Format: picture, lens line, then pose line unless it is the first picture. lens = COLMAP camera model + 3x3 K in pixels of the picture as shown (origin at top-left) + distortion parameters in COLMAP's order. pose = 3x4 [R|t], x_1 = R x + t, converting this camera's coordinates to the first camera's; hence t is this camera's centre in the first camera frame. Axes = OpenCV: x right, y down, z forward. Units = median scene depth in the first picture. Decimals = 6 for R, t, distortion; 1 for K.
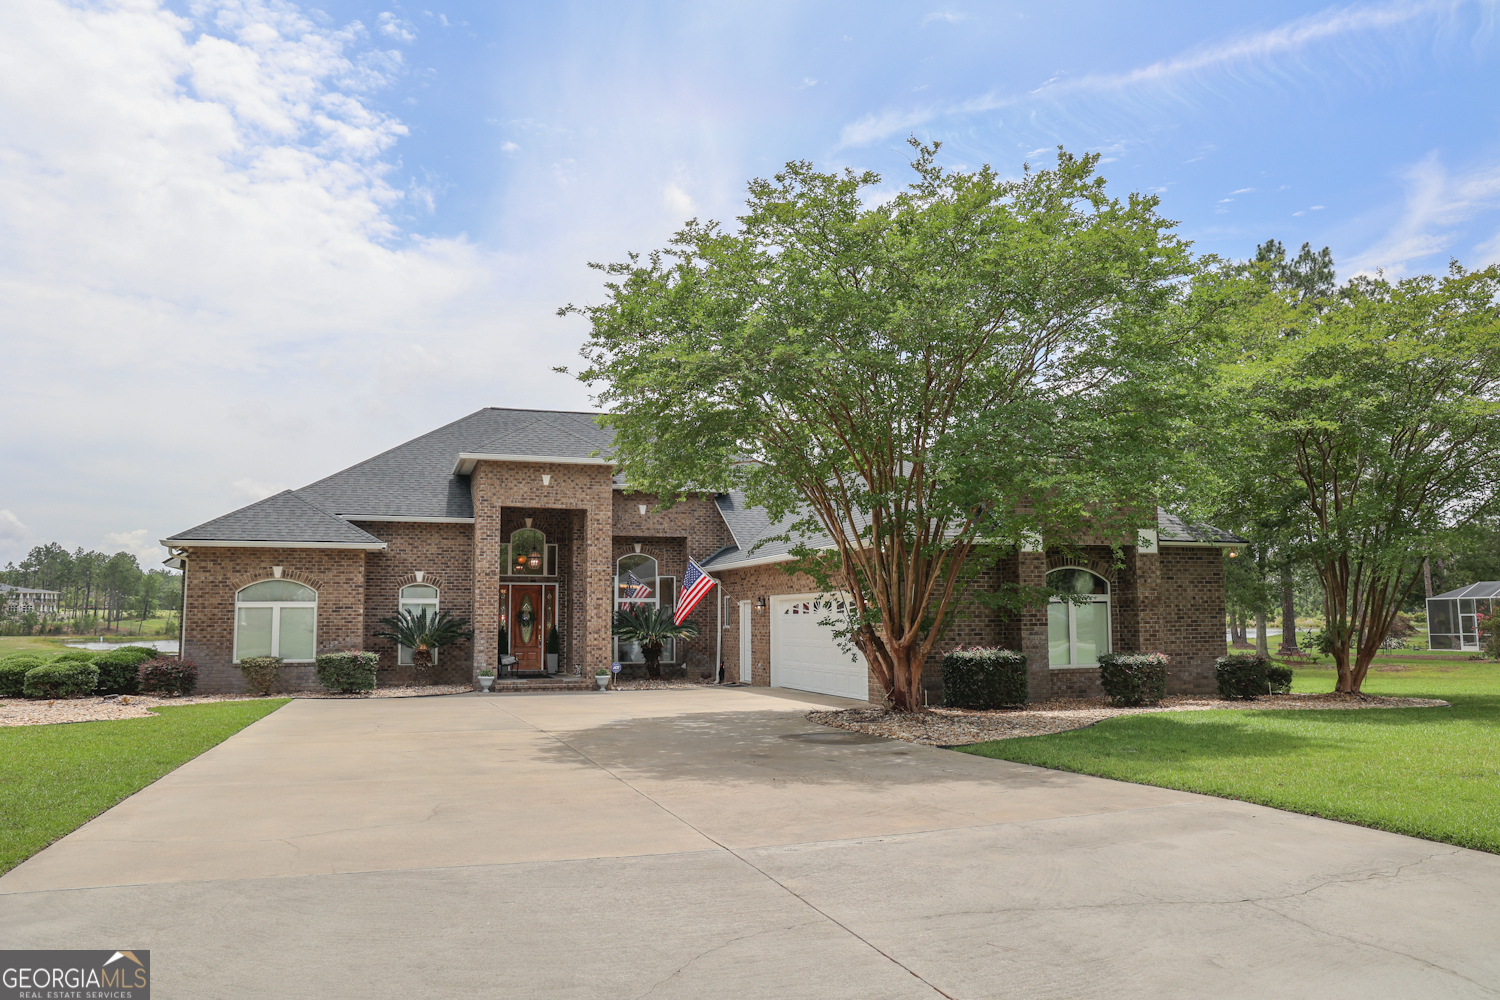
lens RADIAL K [[1040.6, 0, 752.9], [0, 1040.6, 506.7], [0, 0, 1]] dist [-0.066329, 0.060420]
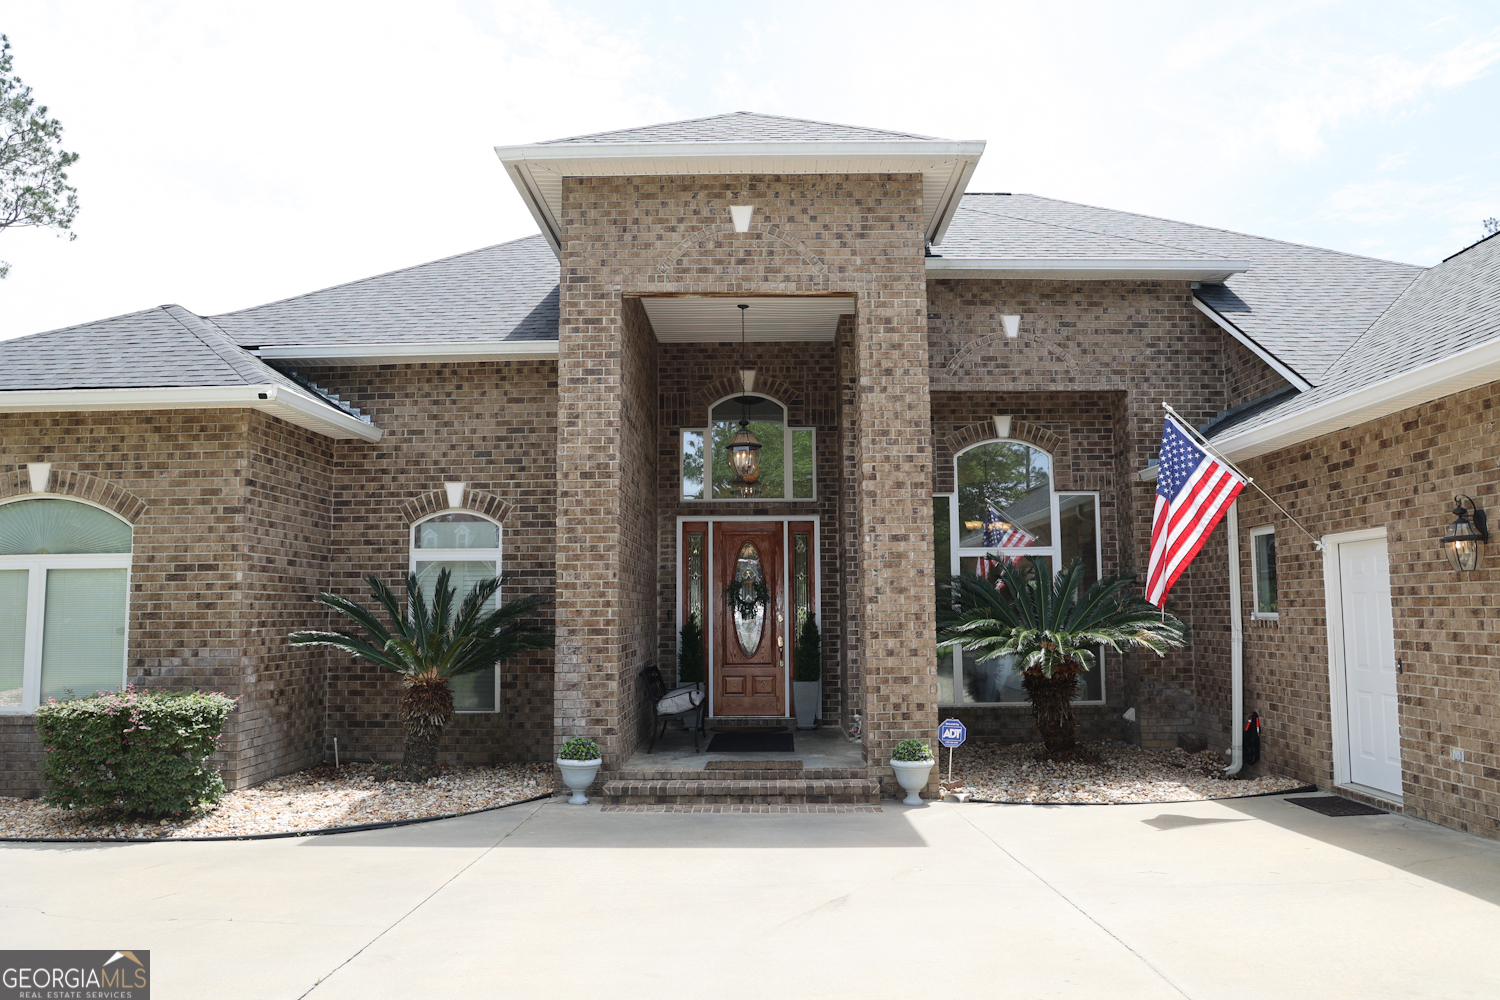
lens RADIAL K [[1040.6, 0, 766.2], [0, 1040.6, 506.5], [0, 0, 1]] dist [-0.066329, 0.060420]
pose [[0.944078, -0.035693, -0.327785, -0.074158], [0.039363, 0.999215, 0.004568, 0.074815], [0.327365, -0.017215, 0.944741, 0.653661]]
